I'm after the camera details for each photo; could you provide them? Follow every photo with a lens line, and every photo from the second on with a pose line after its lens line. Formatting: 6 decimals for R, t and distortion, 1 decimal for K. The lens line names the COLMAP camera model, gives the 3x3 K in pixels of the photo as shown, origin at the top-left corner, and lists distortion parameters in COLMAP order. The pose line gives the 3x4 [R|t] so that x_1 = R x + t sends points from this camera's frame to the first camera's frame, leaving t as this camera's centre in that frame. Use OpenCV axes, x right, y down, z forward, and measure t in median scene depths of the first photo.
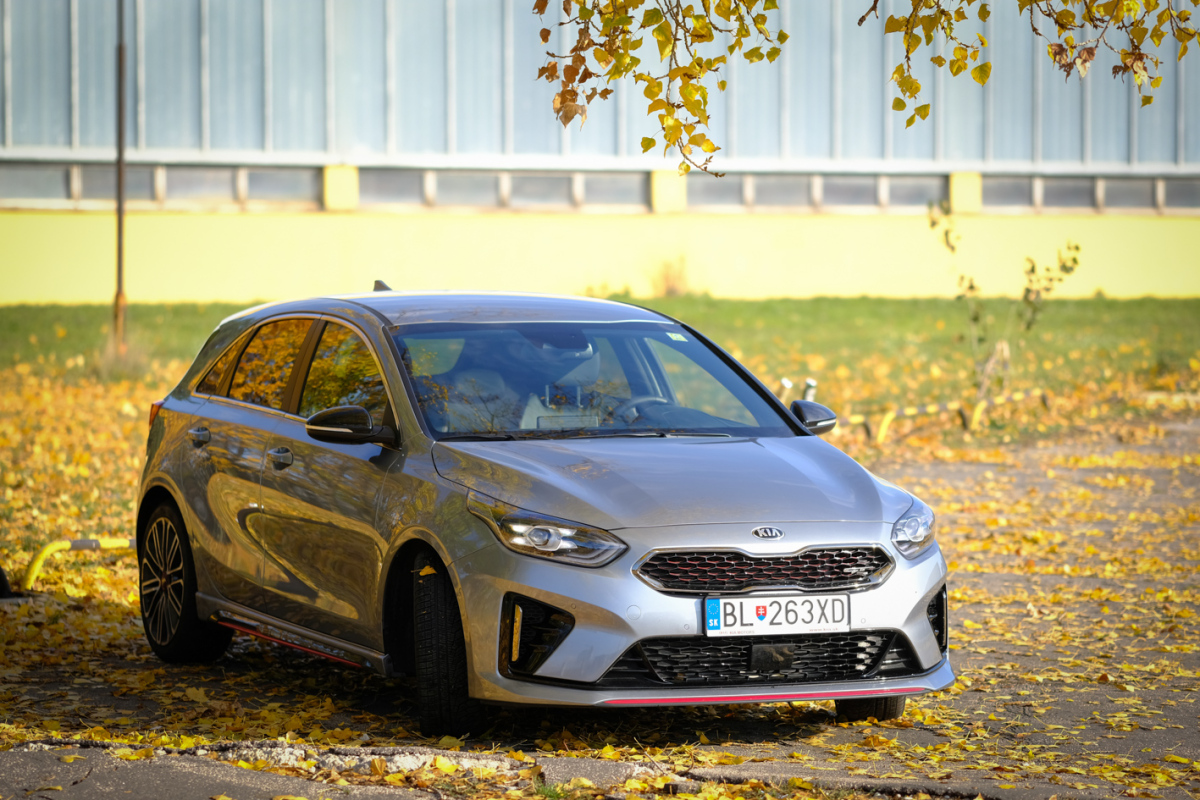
lens RADIAL K [[4510.7, 0, 598.8], [0, 4510.7, 393.9], [0, 0, 1]] dist [0.109570, 0.000000]
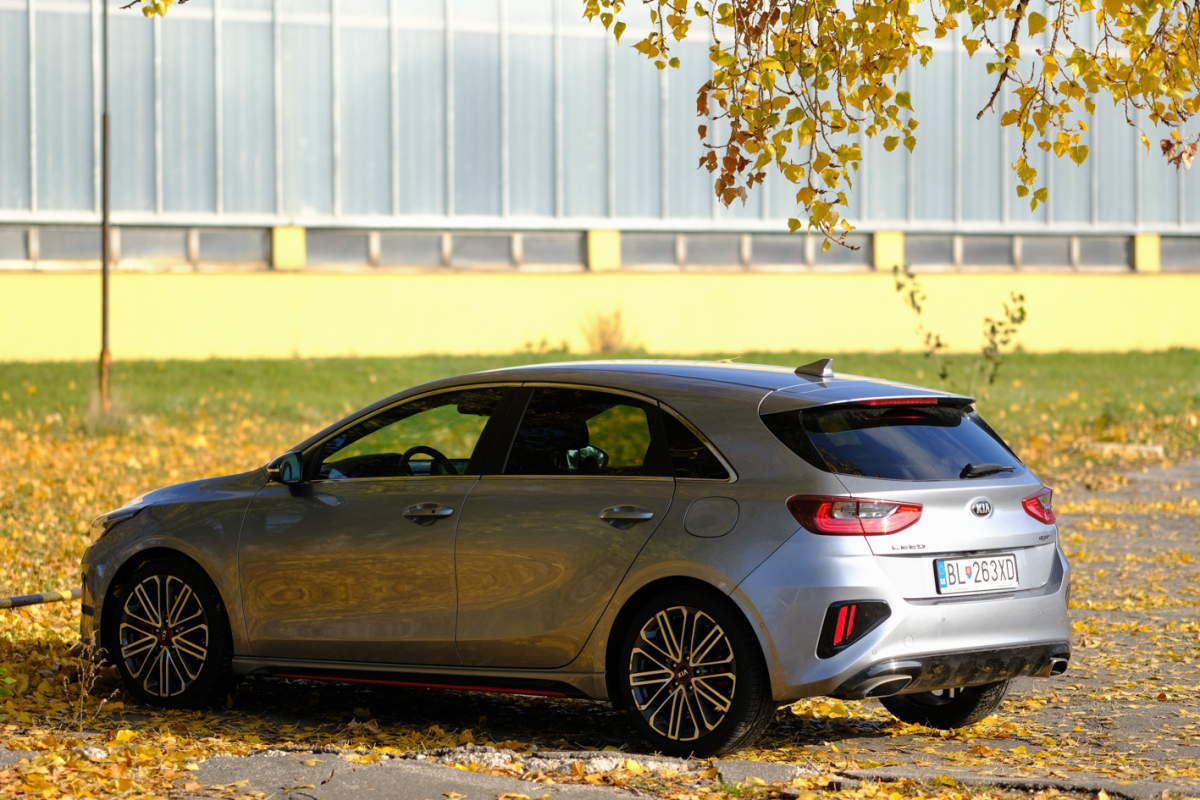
lens RADIAL K [[4510.7, 0, 603.2], [0, 4510.7, 405.5], [0, 0, 1]] dist [0.109570, 0.000000]
pose [[0.999535, -0.003067, 0.030339, -0.069046], [0.003354, 0.999950, -0.009431, 0.001120], [-0.030308, 0.009528, 0.999495, -0.131855]]
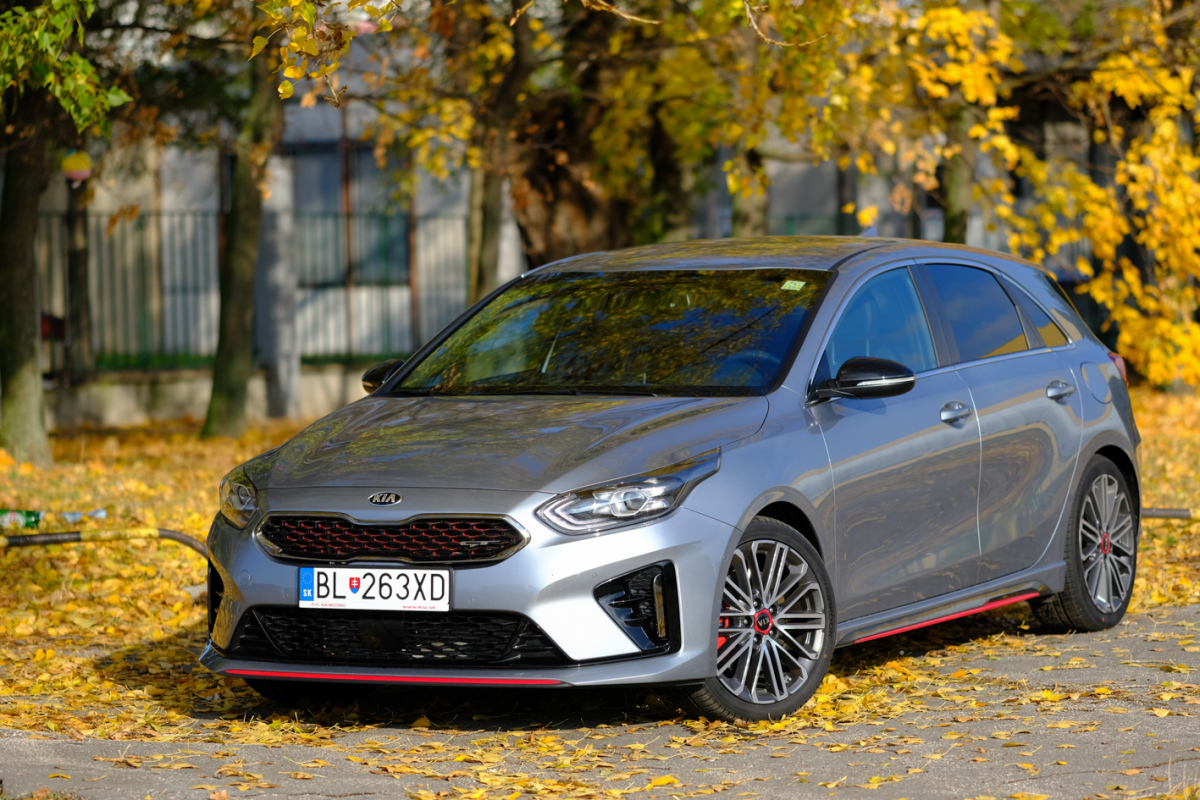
lens RADIAL K [[4510.7, 0, 601.2], [0, 4510.7, 397.5], [0, 0, 1]] dist [0.109570, 0.000000]
pose [[0.609671, 0.011454, -0.792572, 0.787446], [-0.005746, 0.999933, 0.010031, 0.001045], [0.792634, -0.001561, 0.609696, 0.479399]]
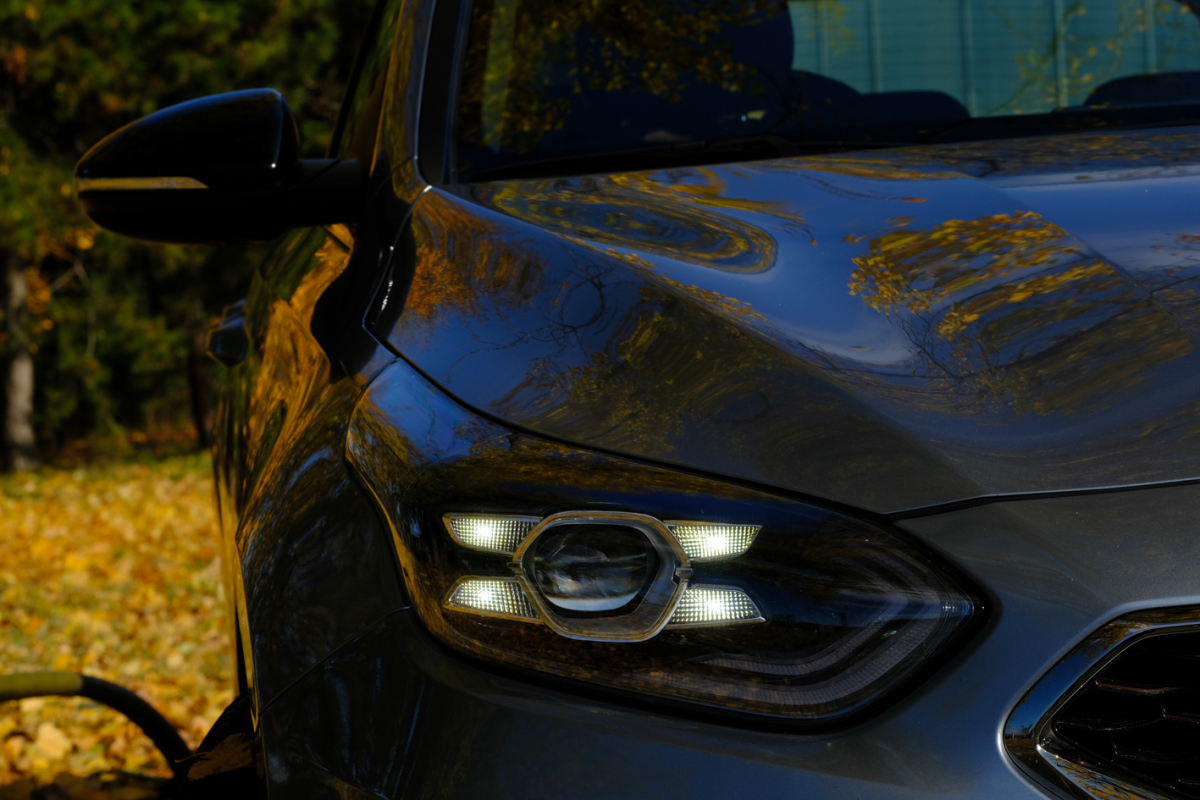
lens RADIAL K [[4510.7, 0, 600.0], [0, 4510.7, 402.9], [0, 0, 1]] dist [0.109570, 0.000000]
pose [[0.945682, -0.056955, -0.320065, 0.047100], [0.051053, 0.998336, -0.026808, 0.029776], [0.321059, 0.009011, 0.947016, 0.822934]]
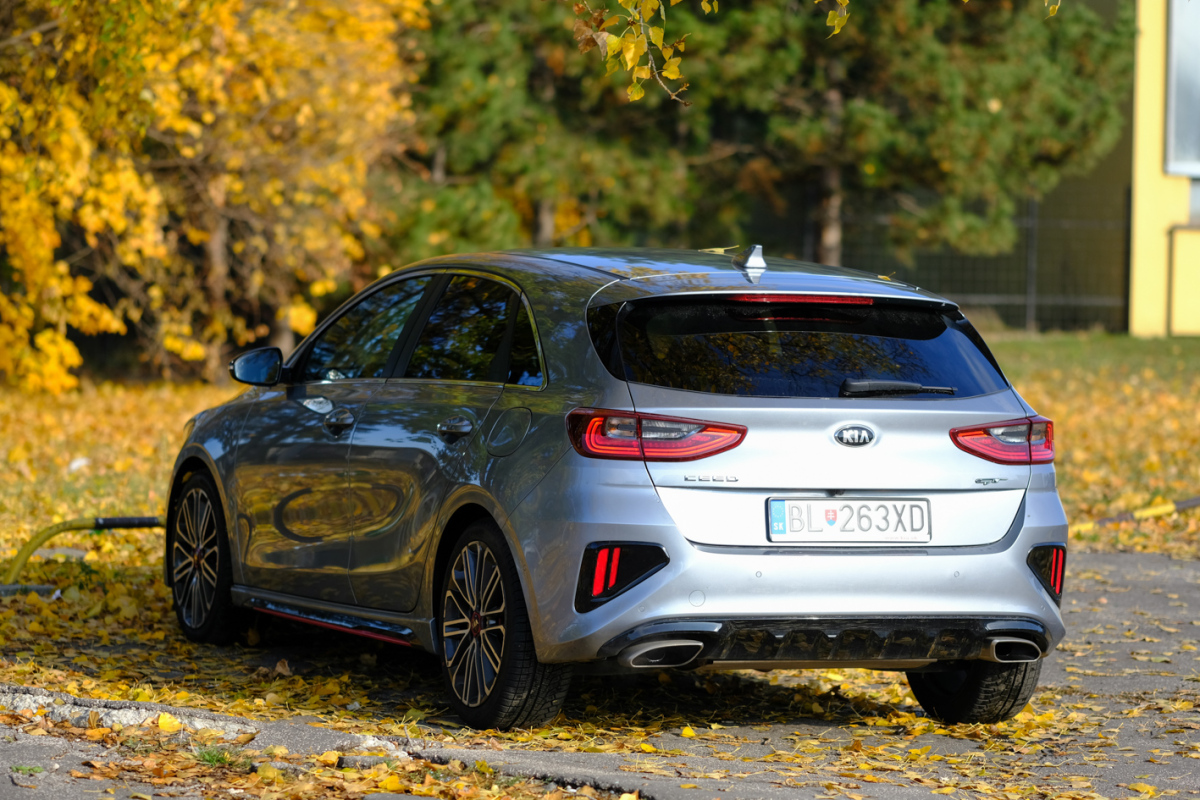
lens RADIAL K [[4510.7, 0, 598.0], [0, 4510.7, 404.7], [0, 0, 1]] dist [0.109570, 0.000000]
pose [[0.897034, 0.032373, -0.440775, 0.410121], [-0.036776, 0.999322, -0.001447, 0.013651], [0.440429, 0.017508, 0.897617, 0.187404]]
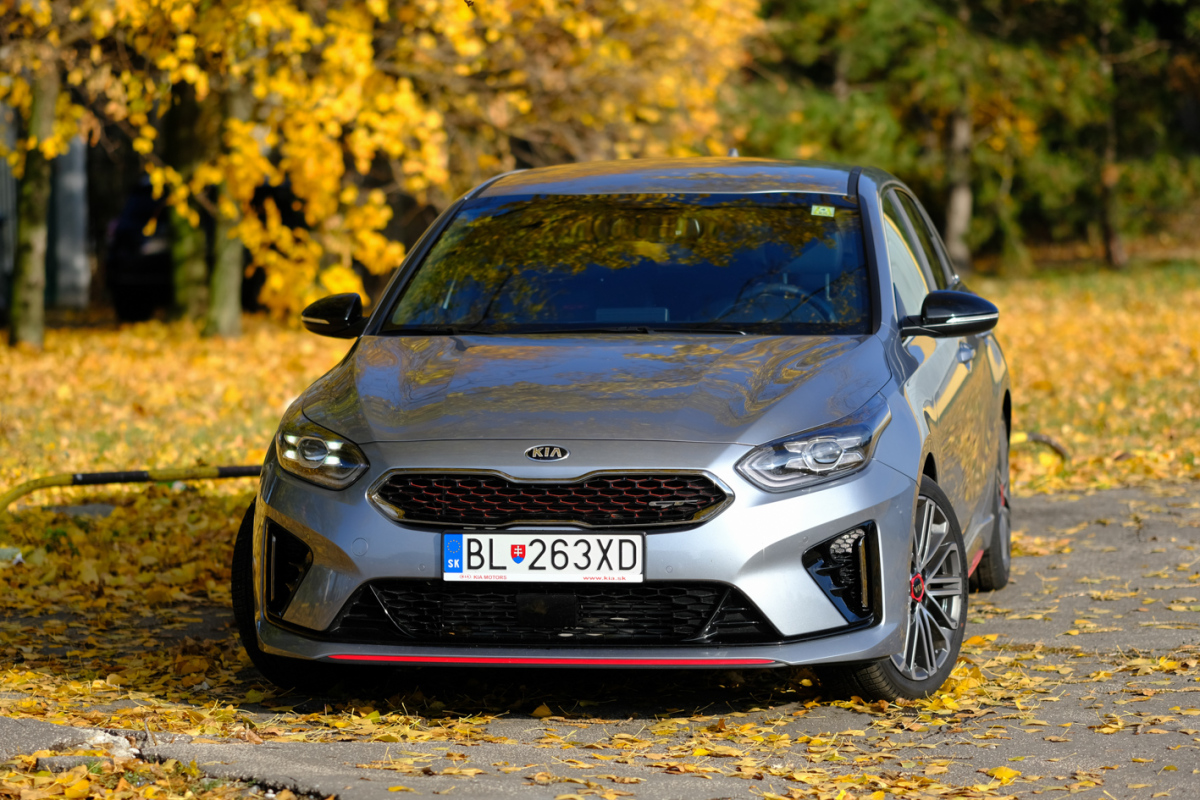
lens RADIAL K [[4510.7, 0, 594.1], [0, 4510.7, 394.1], [0, 0, 1]] dist [0.109570, 0.000000]
pose [[0.830616, 0.017203, -0.556580, 0.481996], [-0.008254, 0.999793, 0.018584, 0.005975], [0.556784, -0.010842, 0.830586, 0.352570]]
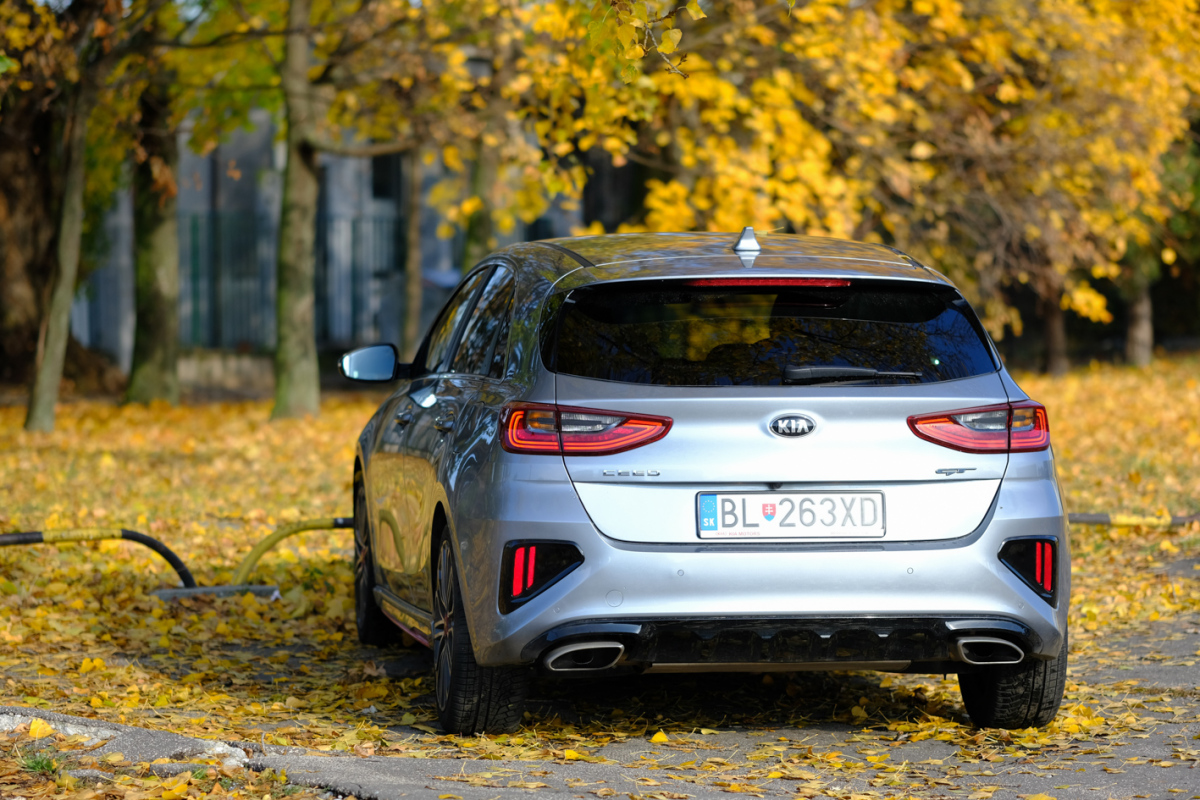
lens RADIAL K [[4510.7, 0, 576.8], [0, 4510.7, 457.1], [0, 0, 1]] dist [0.109570, 0.000000]
pose [[0.748810, 0.026427, -0.662257, 0.592185], [-0.017697, 0.999646, 0.019880, 0.006407], [0.662548, -0.003166, 0.749013, 0.351687]]
